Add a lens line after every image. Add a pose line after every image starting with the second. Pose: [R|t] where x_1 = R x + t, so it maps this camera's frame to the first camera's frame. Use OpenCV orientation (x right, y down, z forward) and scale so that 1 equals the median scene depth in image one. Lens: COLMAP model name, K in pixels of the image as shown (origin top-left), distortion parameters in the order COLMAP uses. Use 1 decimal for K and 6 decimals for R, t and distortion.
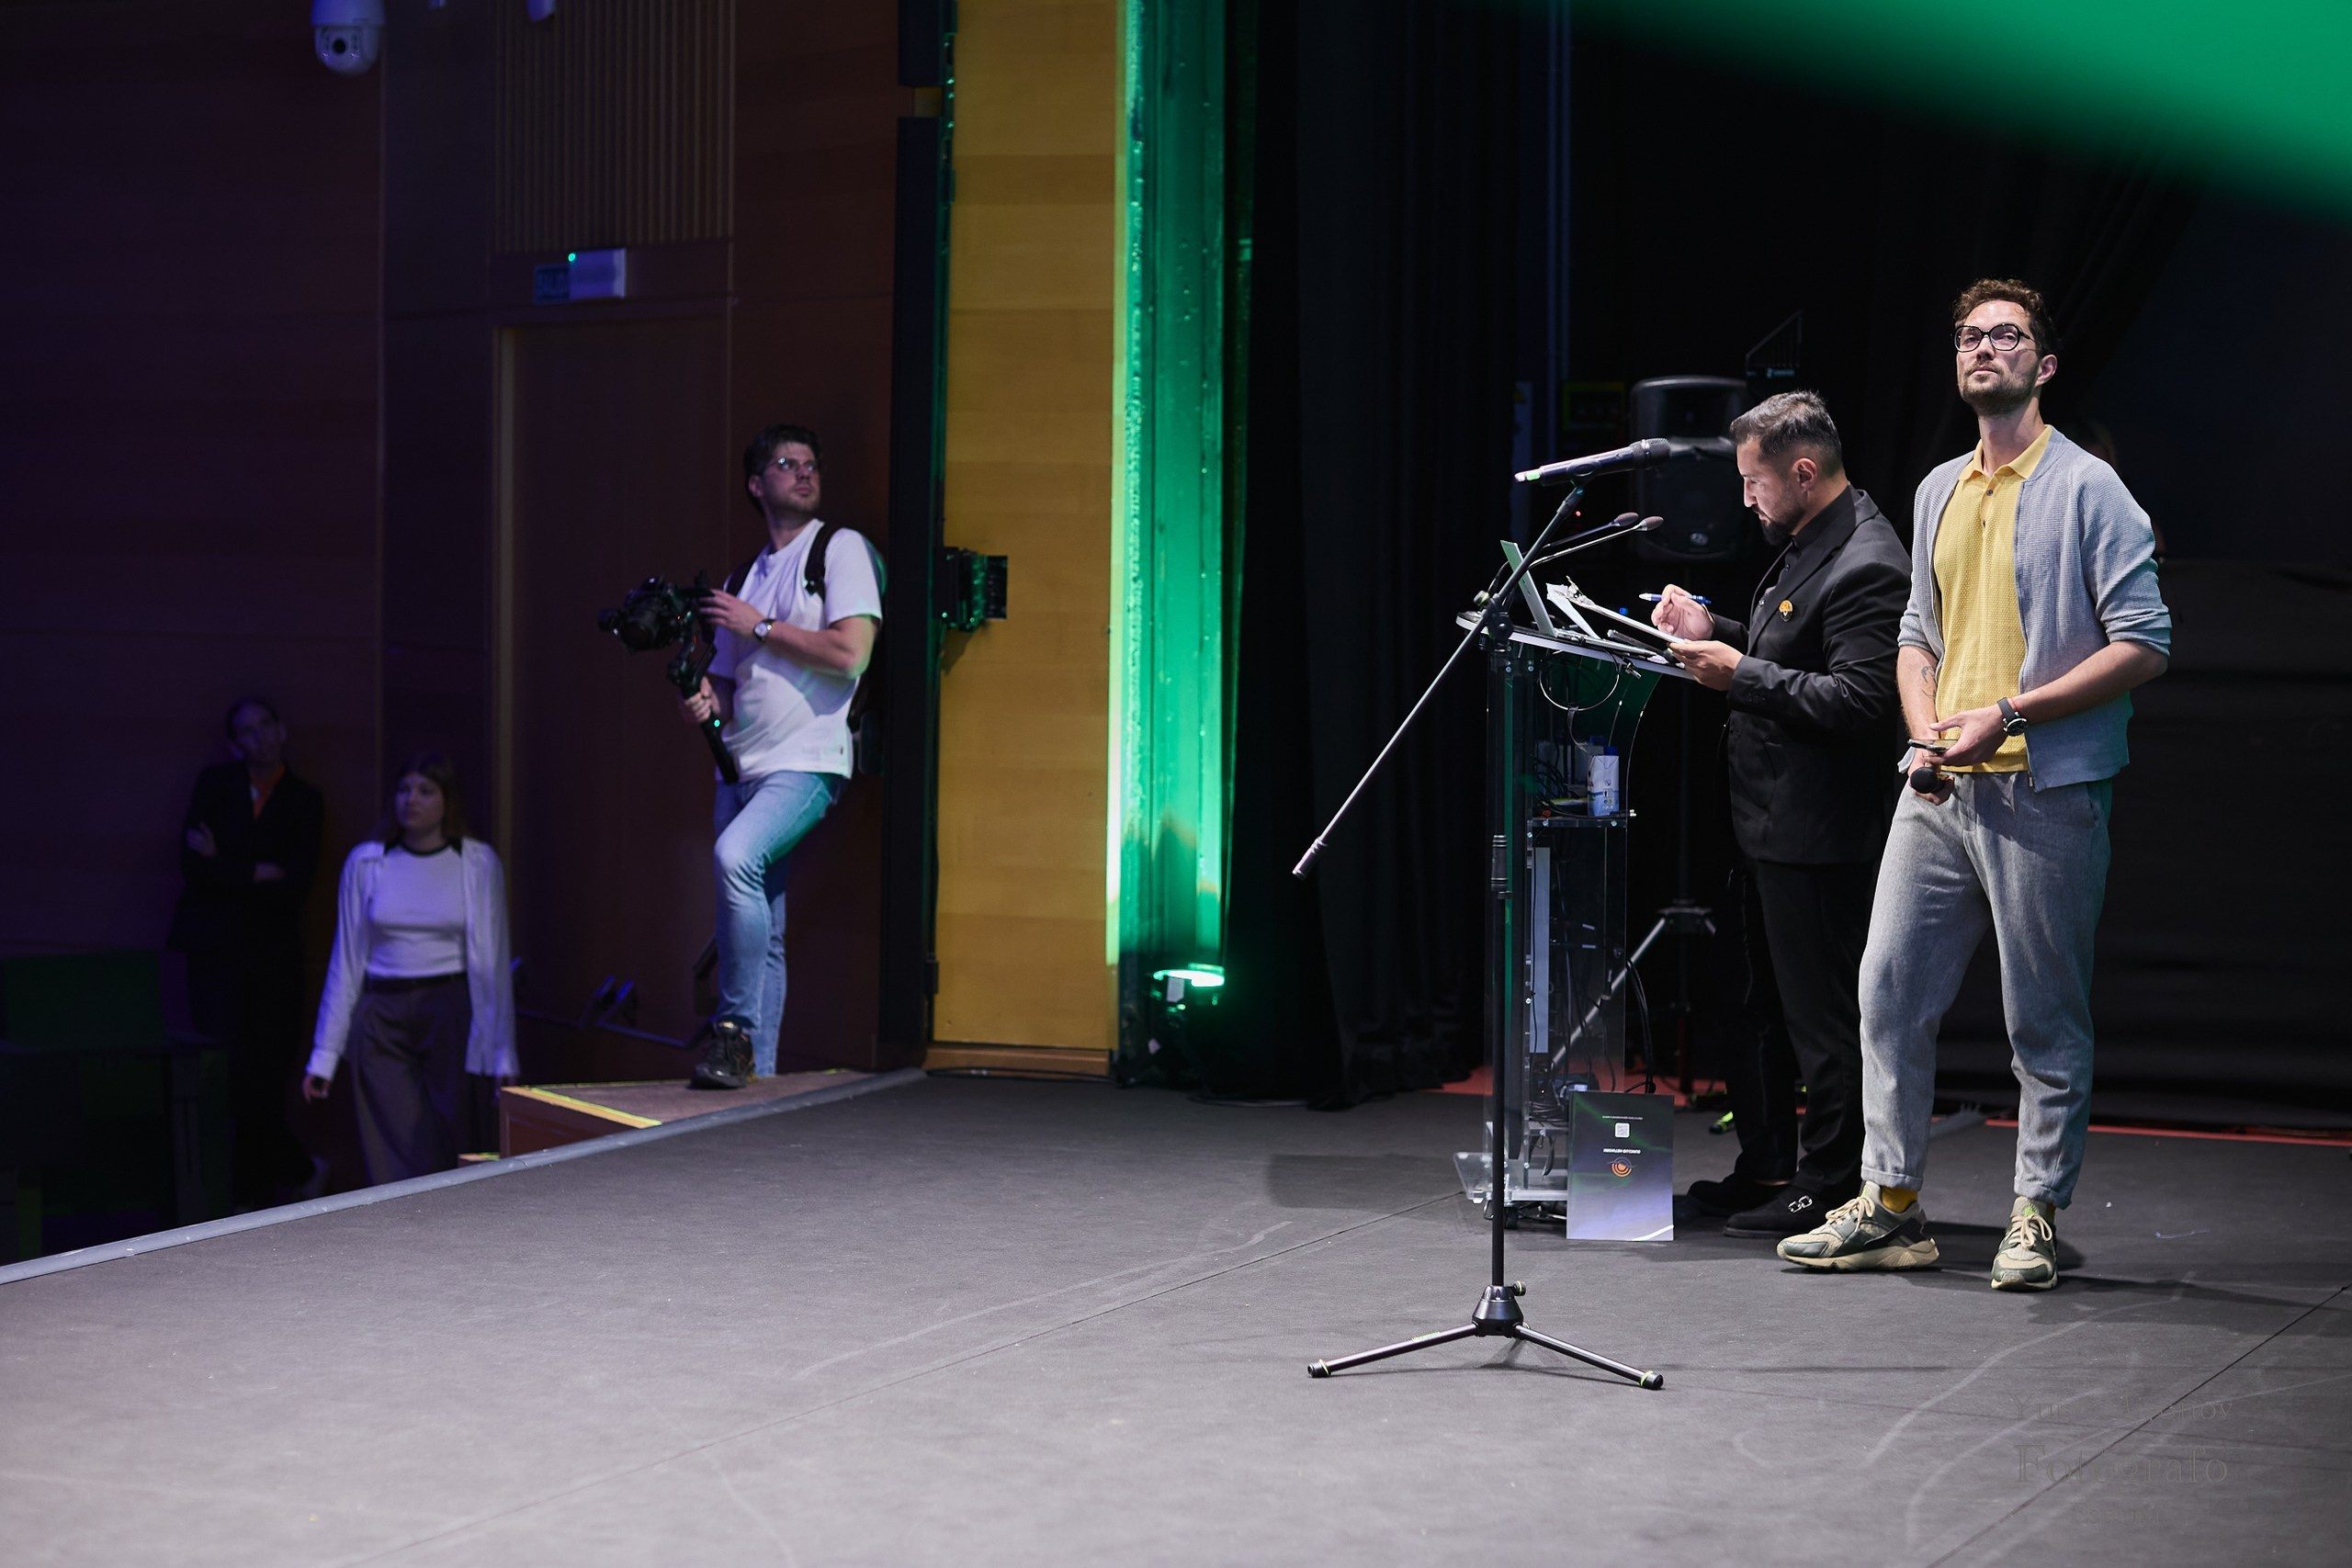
lens RADIAL K [[5554.4, 0, 1176.0], [0, 5554.4, 784.0], [0, 0, 1]] dist [-0.052997, -0.557453]
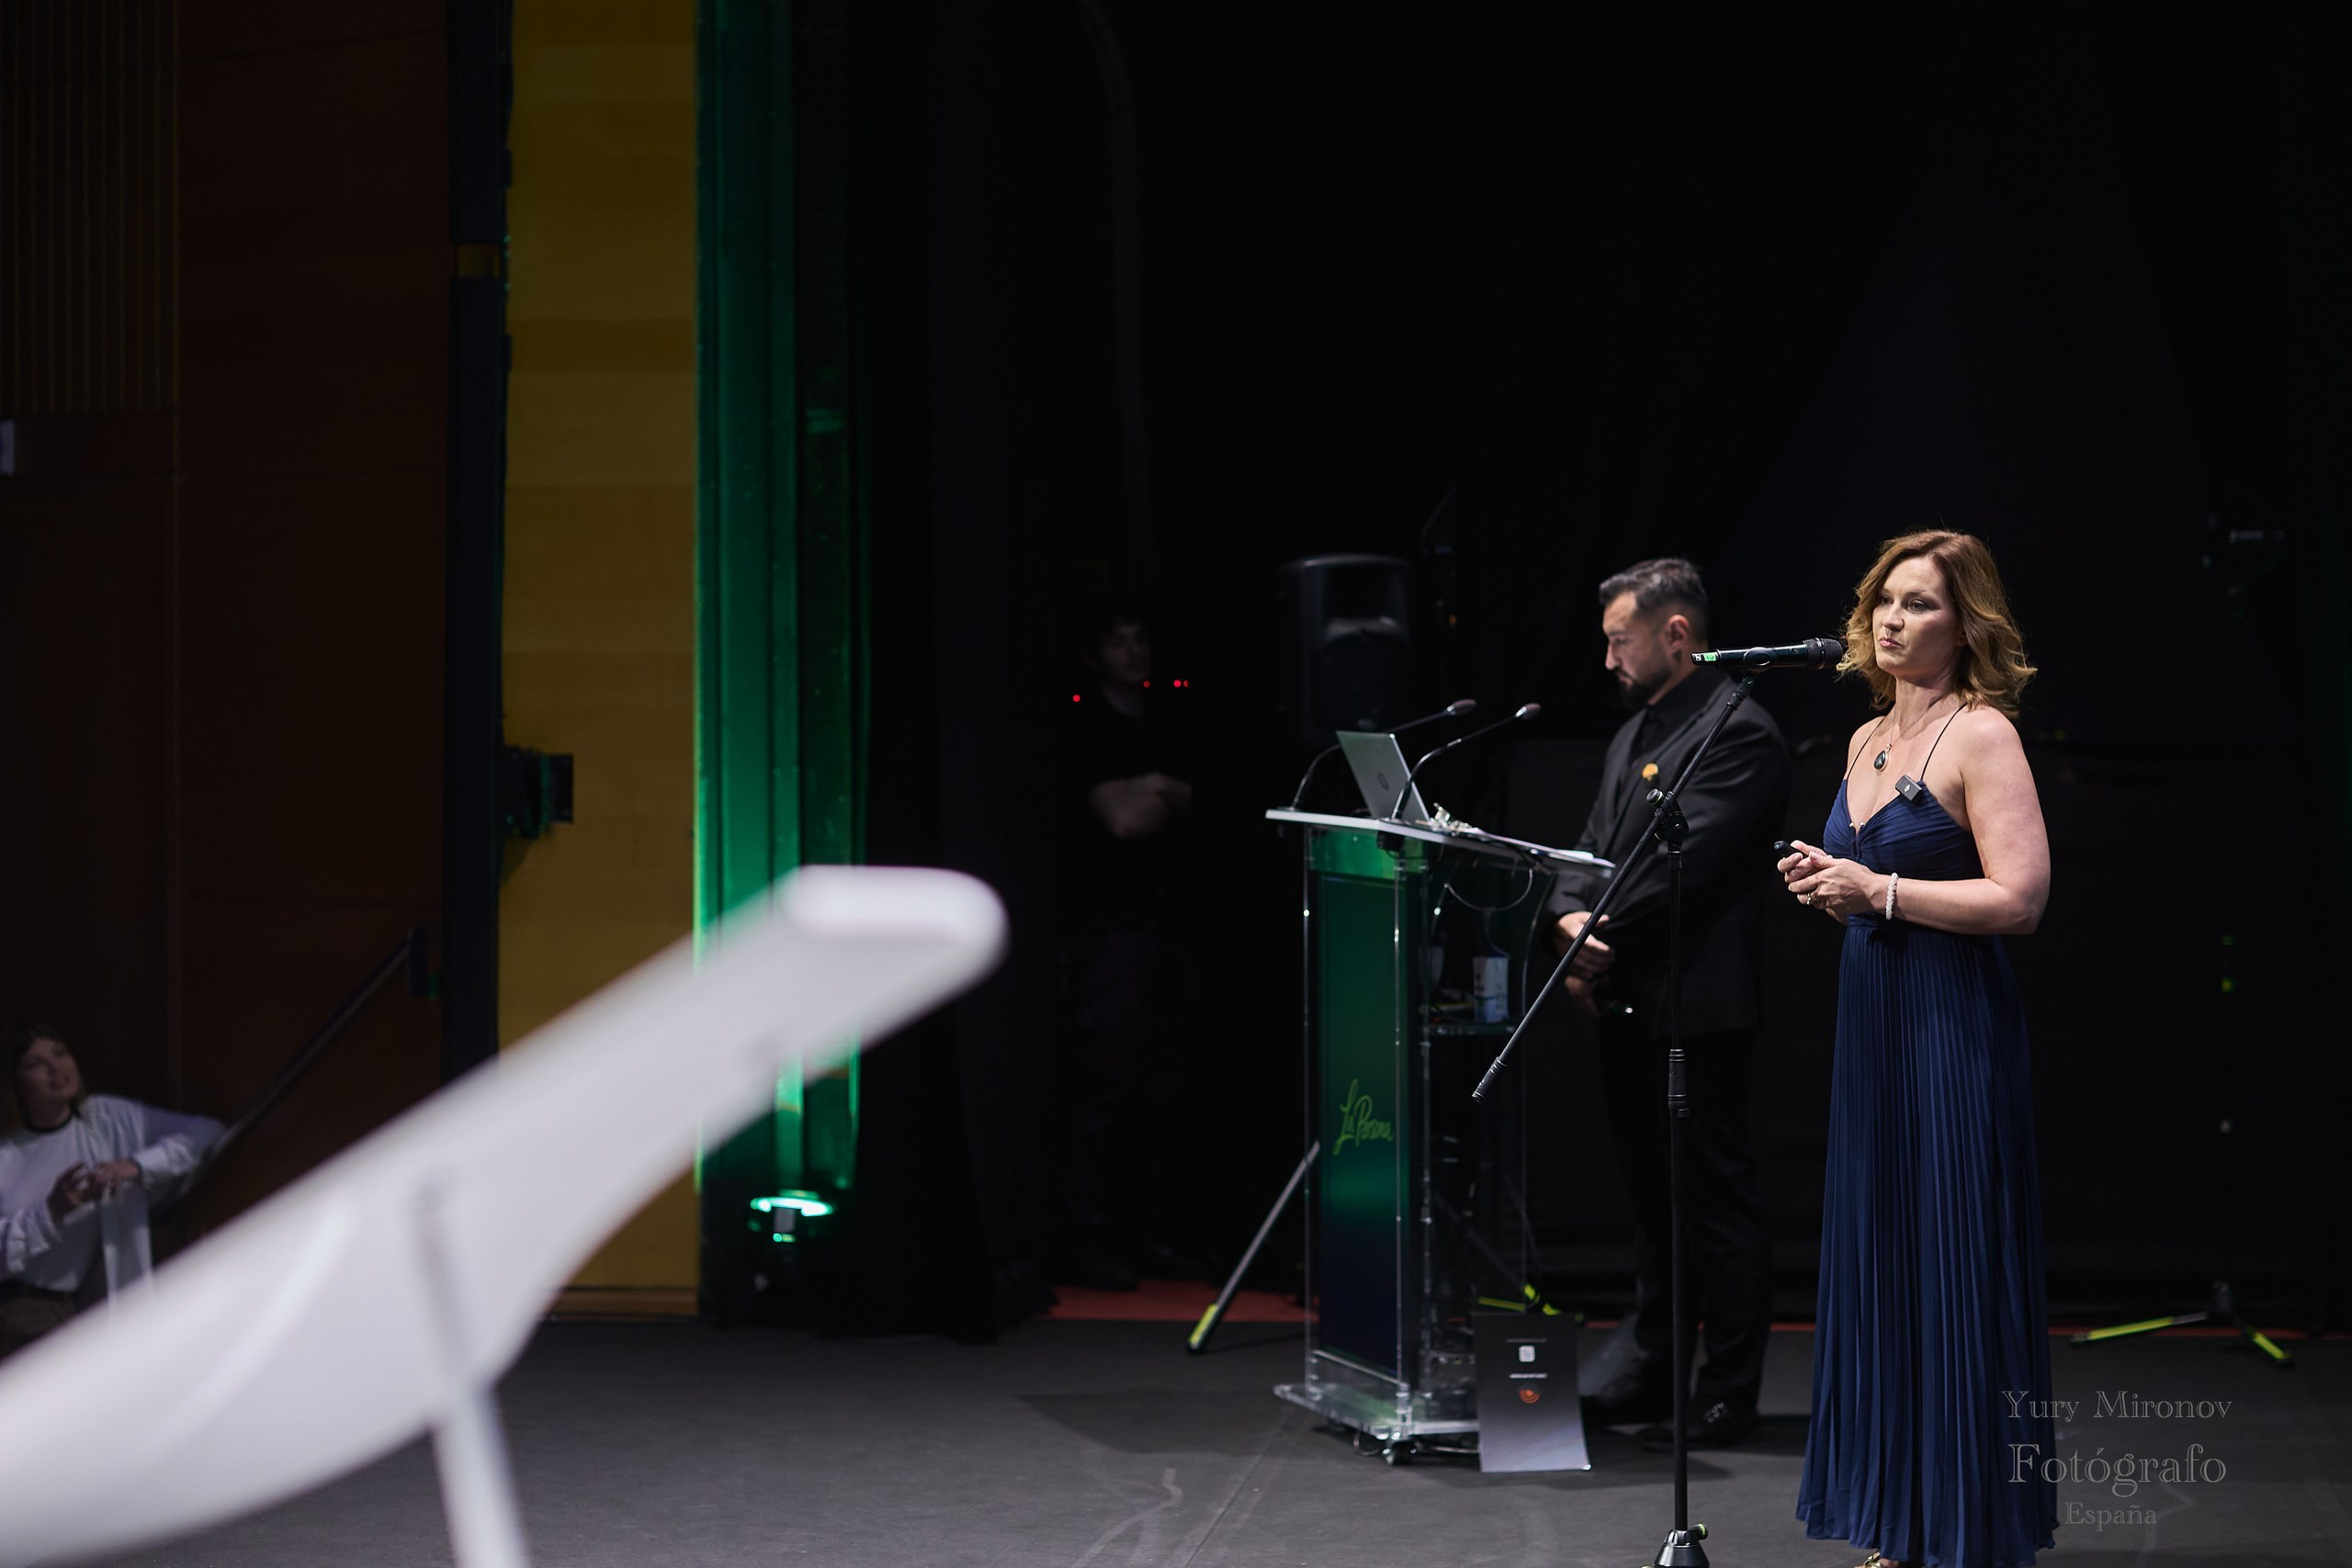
lens RADIAL K [[5708.0, 0, 1147.5], [0, 5708.0, 778.1], [0, 0, 1]] dist [-0.039619, -1.124663]
pose [[0.960244, -0.018129, 0.278571, -0.233433], [0.027008, 0.999241, -0.028068, -0.009352], [-0.277851, 0.034475, 0.960005, 0.077771]]
